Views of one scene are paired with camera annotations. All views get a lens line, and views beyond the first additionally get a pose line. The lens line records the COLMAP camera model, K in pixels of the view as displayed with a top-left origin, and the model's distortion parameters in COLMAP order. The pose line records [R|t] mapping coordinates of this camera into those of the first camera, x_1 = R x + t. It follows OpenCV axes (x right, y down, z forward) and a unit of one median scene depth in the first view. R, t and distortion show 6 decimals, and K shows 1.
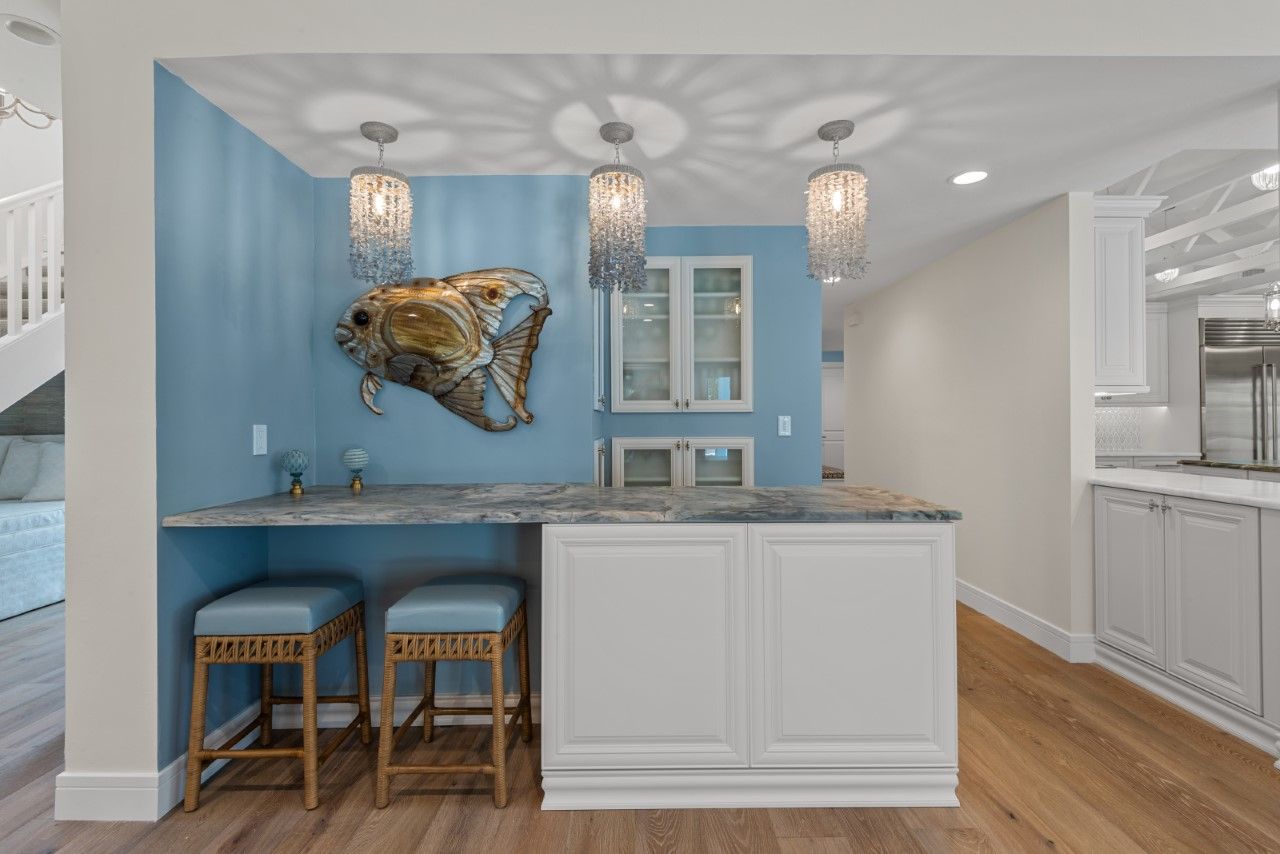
lens RADIAL K [[574.9, 0, 644.8], [0, 574.9, 419.3], [0, 0, 1]] dist [0.020342, -0.012047]
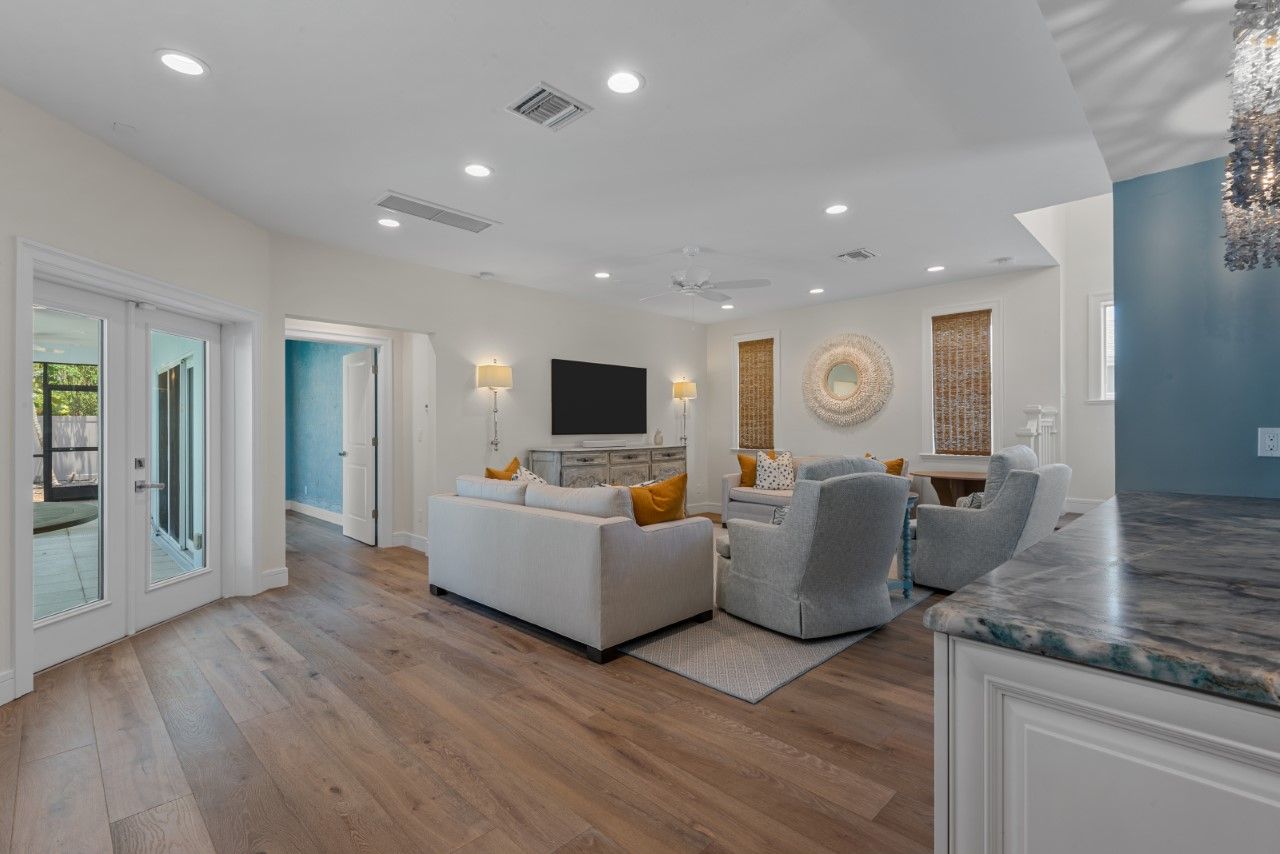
lens RADIAL K [[574.9, 0, 645.1], [0, 574.9, 430.0], [0, 0, 1]] dist [0.020342, -0.012047]
pose [[-0.699760, 0.009127, -0.714319, 0.725745], [0.011783, 0.999930, 0.001233, 0.001453], [0.714280, -0.007554, -0.699819, 0.792806]]
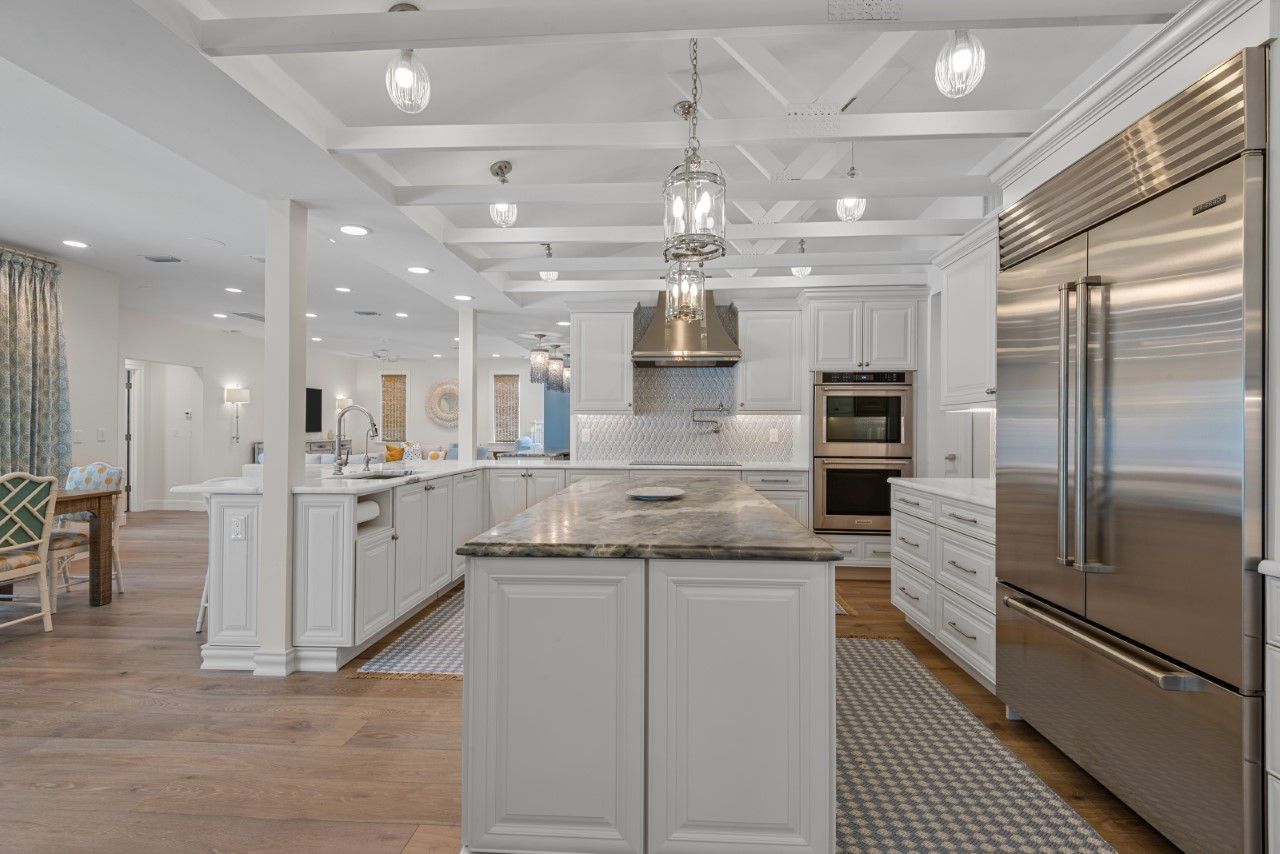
lens RADIAL K [[574.9, 0, 646.0], [0, 574.9, 429.4], [0, 0, 1]] dist [0.020342, -0.012047]
pose [[-0.055046, 0.005595, -0.998468, 2.884413], [0.003708, 0.999979, 0.005399, -0.011079], [0.998477, -0.003405, -0.055065, 1.491682]]
